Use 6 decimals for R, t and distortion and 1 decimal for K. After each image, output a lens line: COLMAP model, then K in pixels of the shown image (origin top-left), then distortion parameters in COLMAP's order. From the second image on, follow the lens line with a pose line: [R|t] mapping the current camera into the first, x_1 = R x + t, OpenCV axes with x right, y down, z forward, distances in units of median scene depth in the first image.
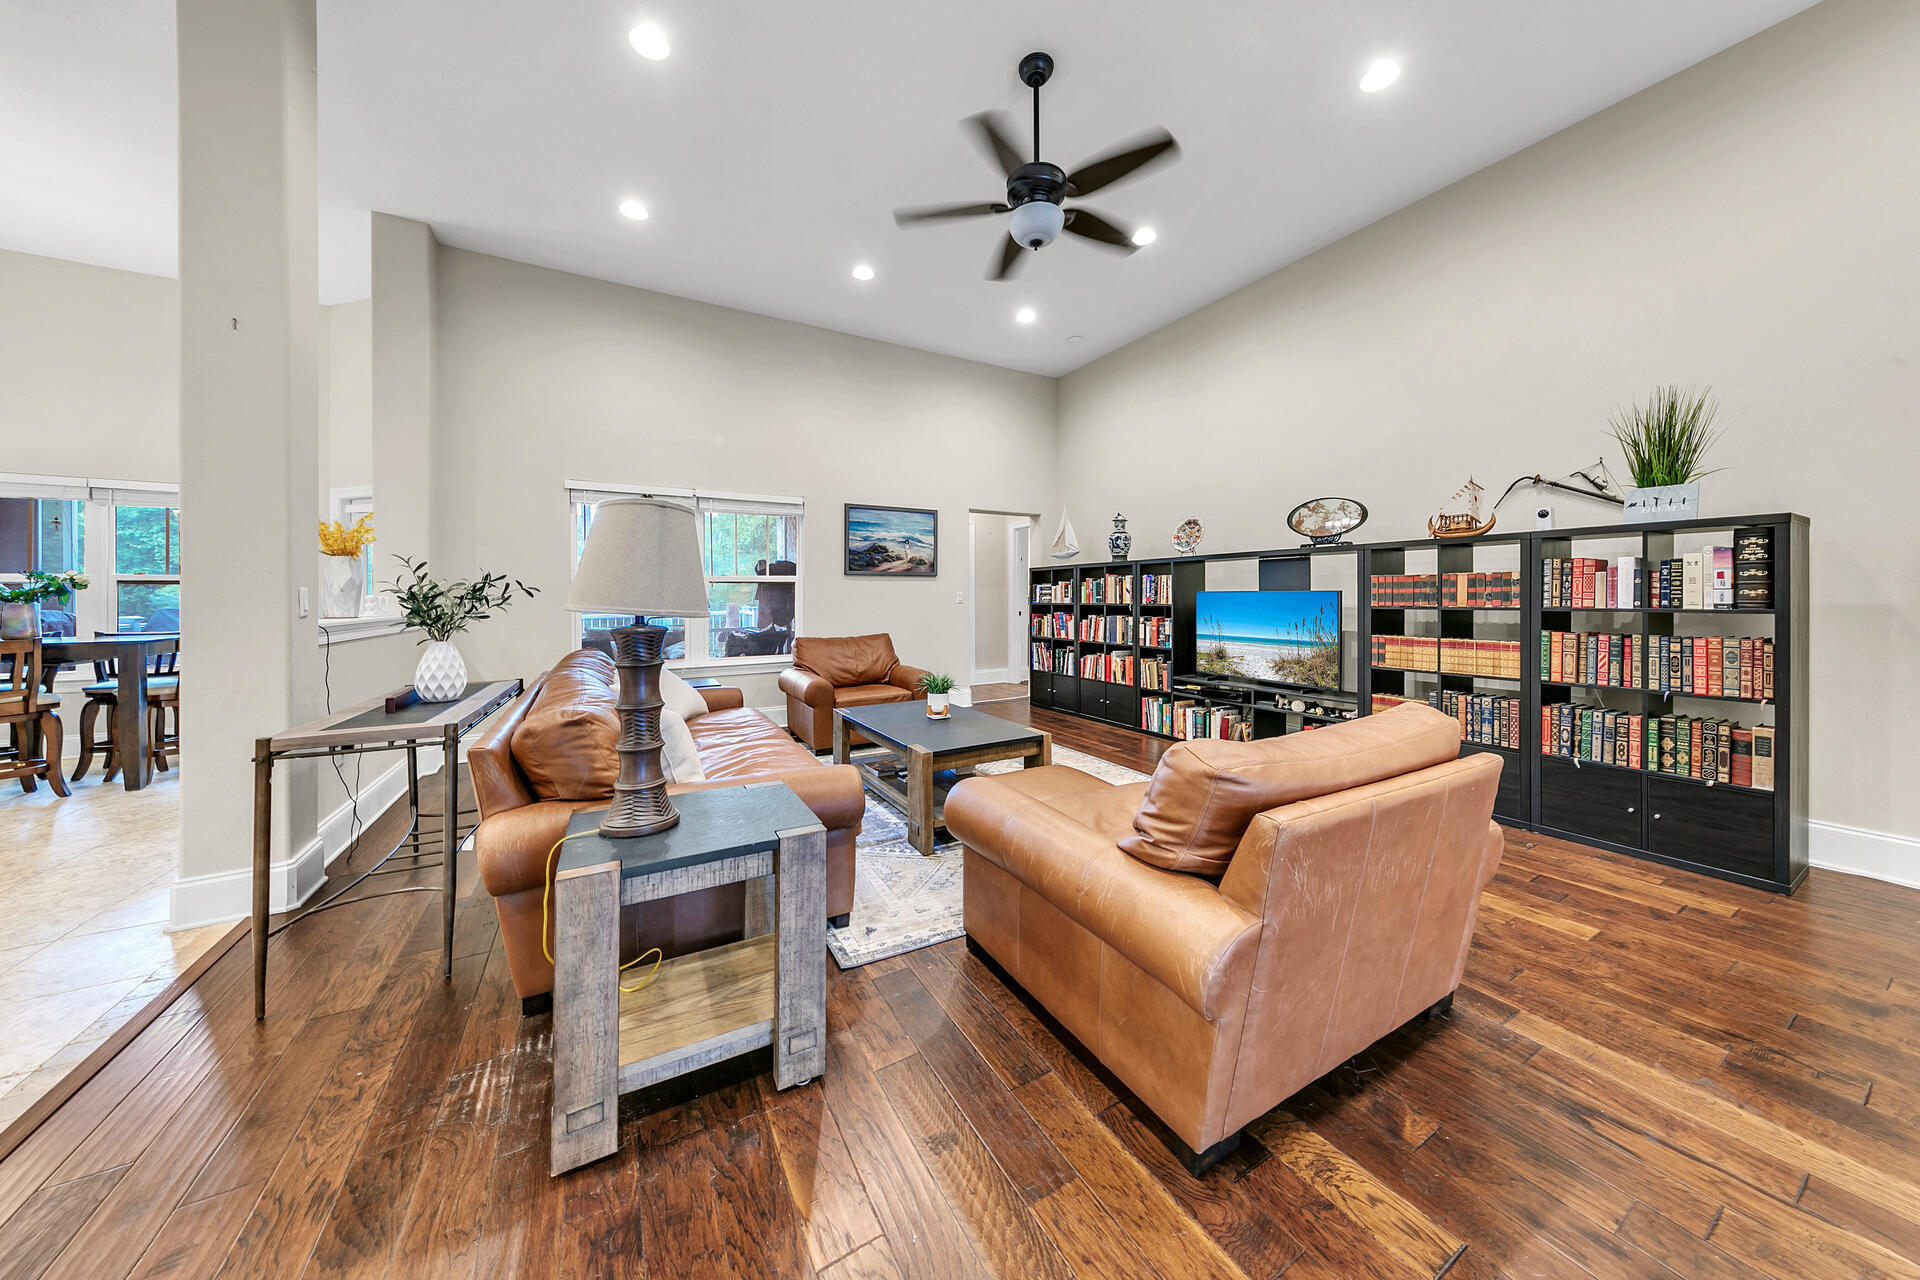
lens RADIAL K [[614.5, 0, 962.1], [0, 614.5, 589.4], [0, 0, 1]] dist [0.003721, 0.000142]
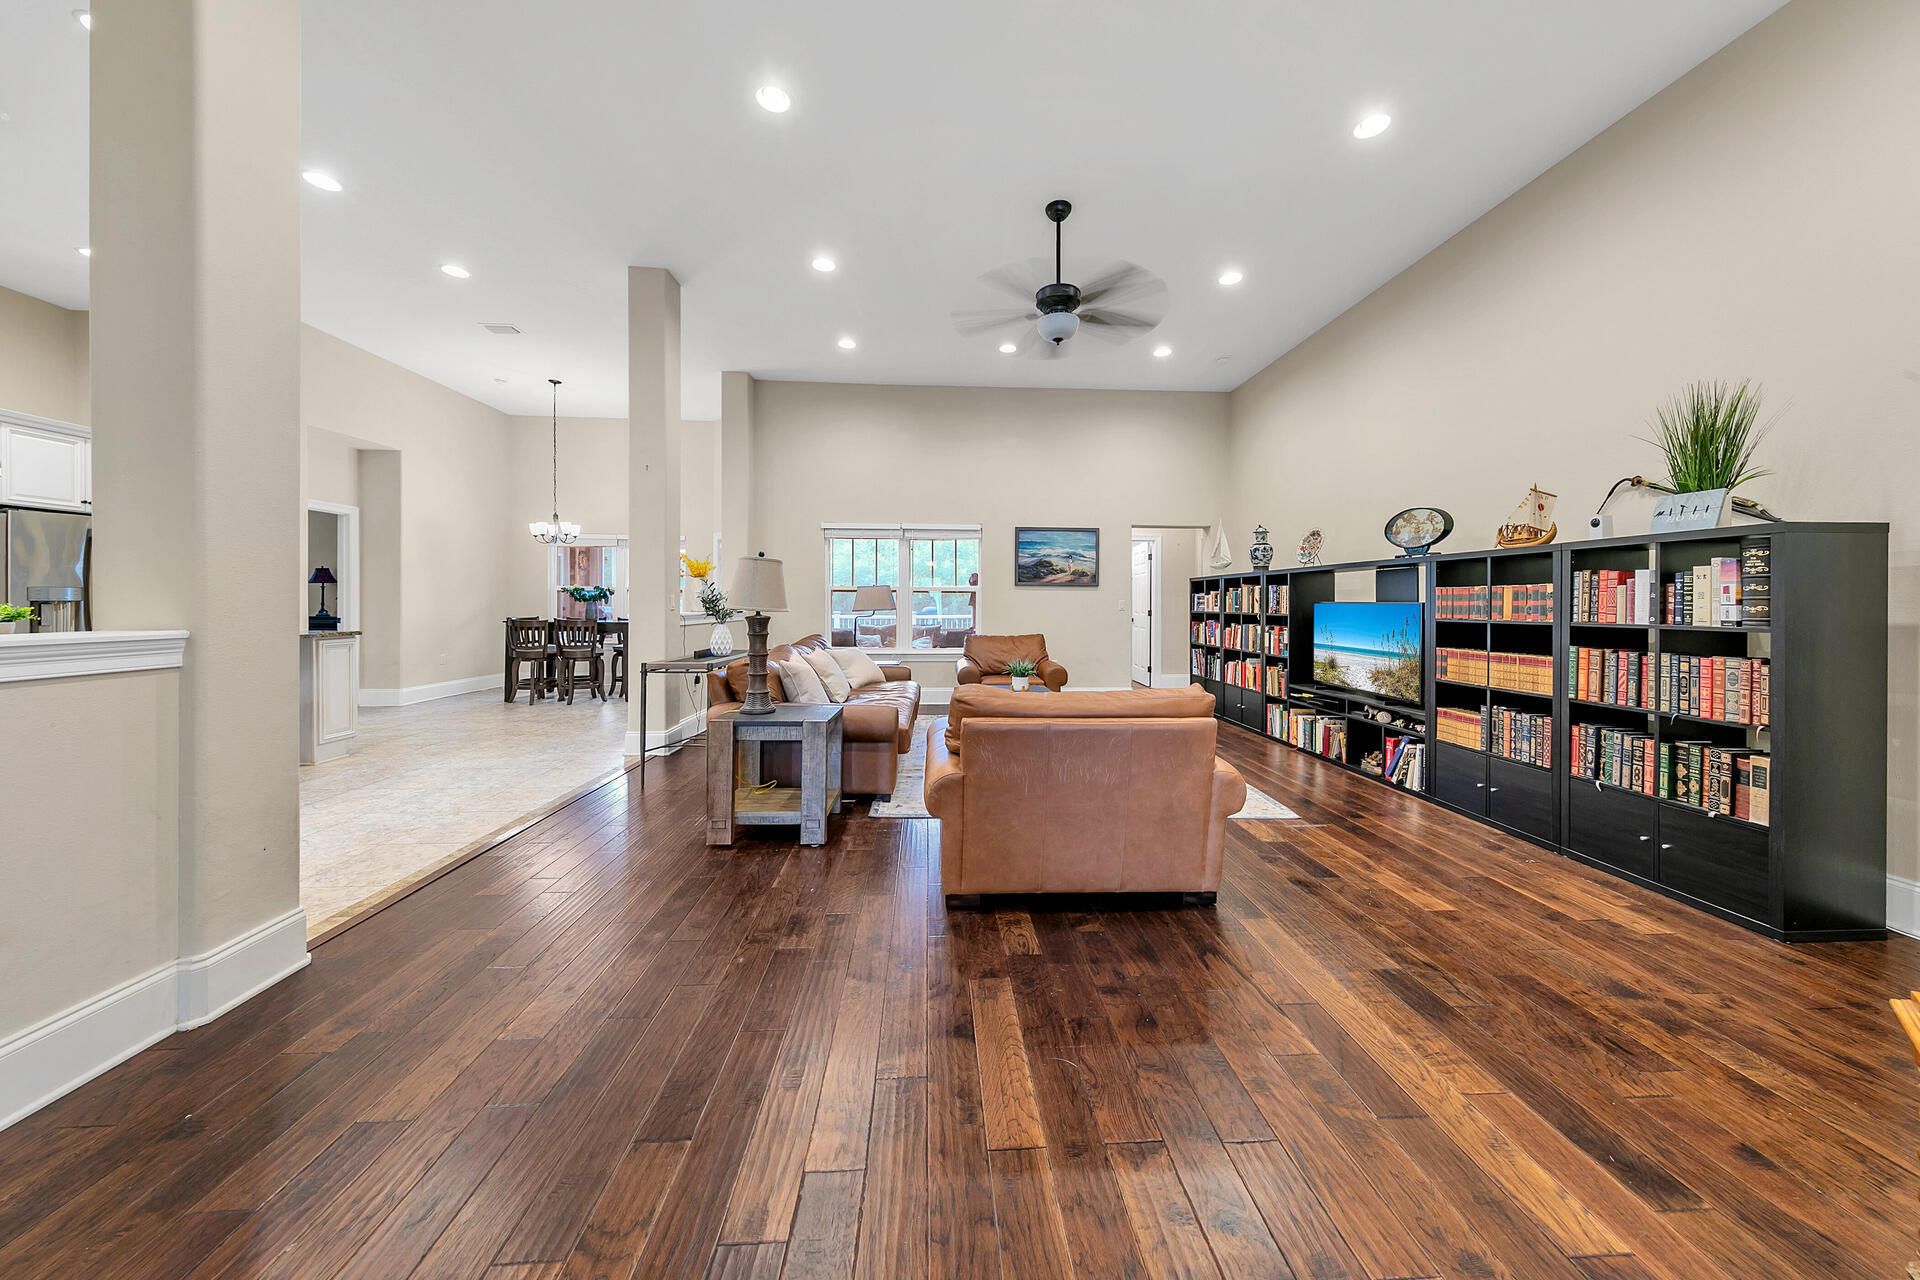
lens RADIAL K [[616.7, 0, 963.9], [0, 616.7, 598.0], [0, 0, 1]] dist [0.001133, 0.000079]
pose [[0.894346, 0.007090, -0.447319, 0.382896], [-0.005742, 0.999974, 0.004370, -0.005234], [0.447338, -0.001340, 0.894364, -0.204969]]
